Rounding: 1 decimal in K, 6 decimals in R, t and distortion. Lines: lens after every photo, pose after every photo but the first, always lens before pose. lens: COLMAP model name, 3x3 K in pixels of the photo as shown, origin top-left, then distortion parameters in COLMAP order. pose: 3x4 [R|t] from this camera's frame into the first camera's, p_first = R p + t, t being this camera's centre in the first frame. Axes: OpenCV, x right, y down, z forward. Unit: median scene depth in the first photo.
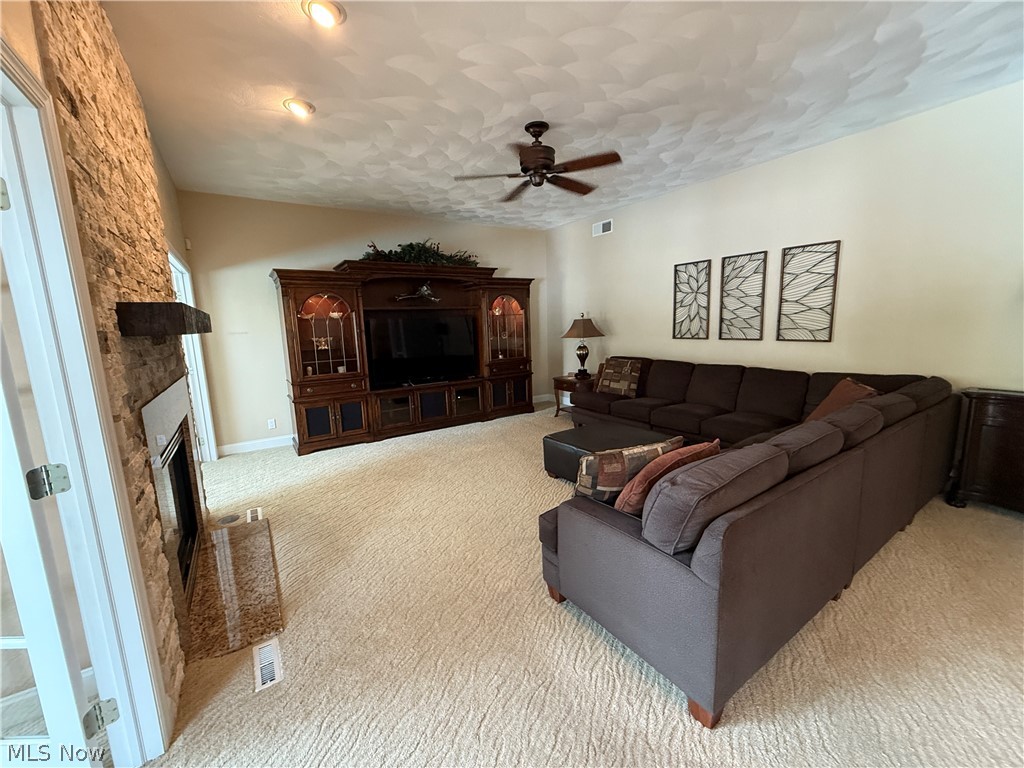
lens RADIAL K [[406.1, 0, 508.5], [0, 406.1, 384.1], [0, 0, 1]] dist [0.000212, 0.000116]
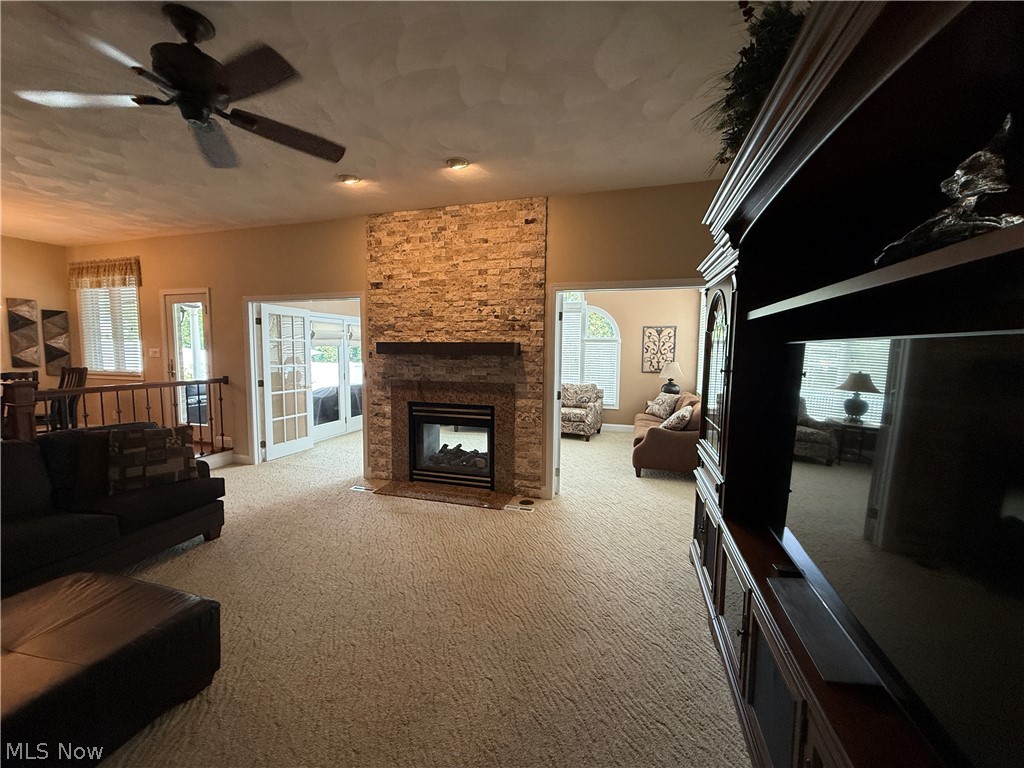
lens RADIAL K [[406.1, 0, 508.5], [0, 406.1, 384.1], [0, 0, 1]] dist [0.000212, 0.000116]
pose [[-0.770445, 0.080755, -0.632371, 0.081436], [-0.080619, 0.971639, 0.222301, -0.195373], [0.632388, 0.222252, -0.742085, 1.173349]]
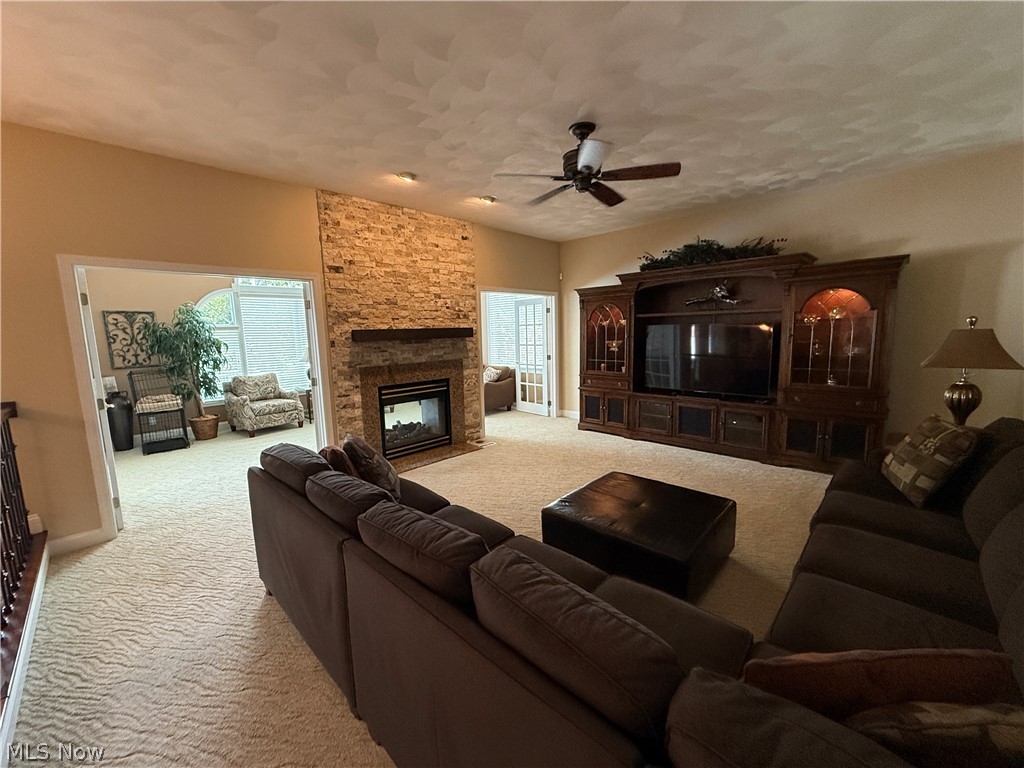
lens RADIAL K [[406.1, 0, 508.5], [0, 406.1, 384.1], [0, 0, 1]] dist [0.000212, 0.000116]
pose [[0.211525, 0.155395, -0.964940, 0.651705], [-0.130849, 0.982895, 0.129603, -0.104766], [0.968574, 0.098847, 0.228240, 0.442137]]
